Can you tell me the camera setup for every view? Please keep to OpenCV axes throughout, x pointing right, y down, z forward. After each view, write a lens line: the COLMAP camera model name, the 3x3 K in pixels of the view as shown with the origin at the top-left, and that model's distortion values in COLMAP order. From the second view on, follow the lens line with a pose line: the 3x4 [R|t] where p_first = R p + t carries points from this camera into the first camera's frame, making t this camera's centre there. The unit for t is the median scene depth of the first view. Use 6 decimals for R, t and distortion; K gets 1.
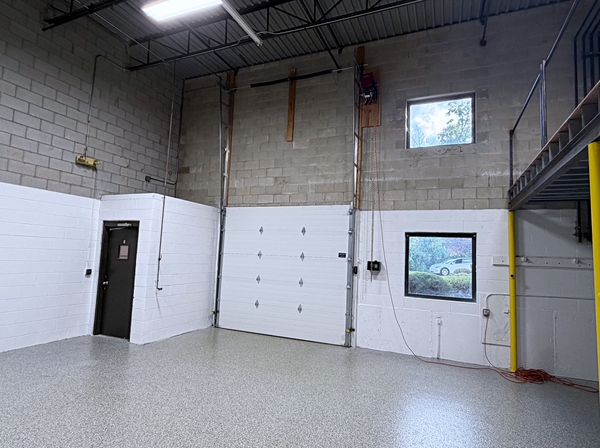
lens RADIAL K [[345.8, 0, 300.4], [0, 345.8, 225.9], [0, 0, 1]] dist [0.001324, -0.000112]
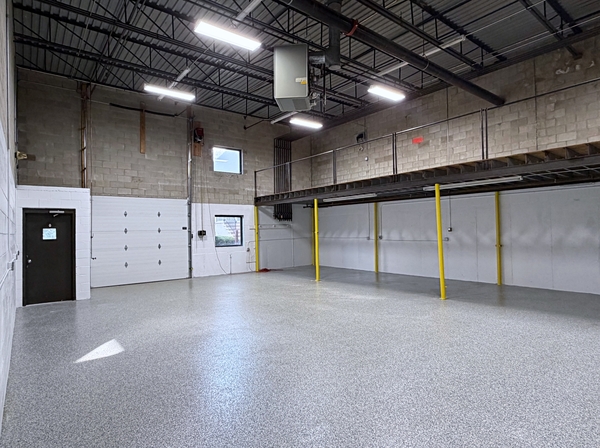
lens RADIAL K [[345.8, 0, 300.4], [0, 345.8, 225.9], [0, 0, 1]] dist [0.001324, -0.000112]
pose [[0.474393, -0.040904, 0.879362, -1.150346], [-0.036901, 0.997118, 0.066289, -0.065551], [-0.879539, -0.063896, 0.471516, -0.344089]]
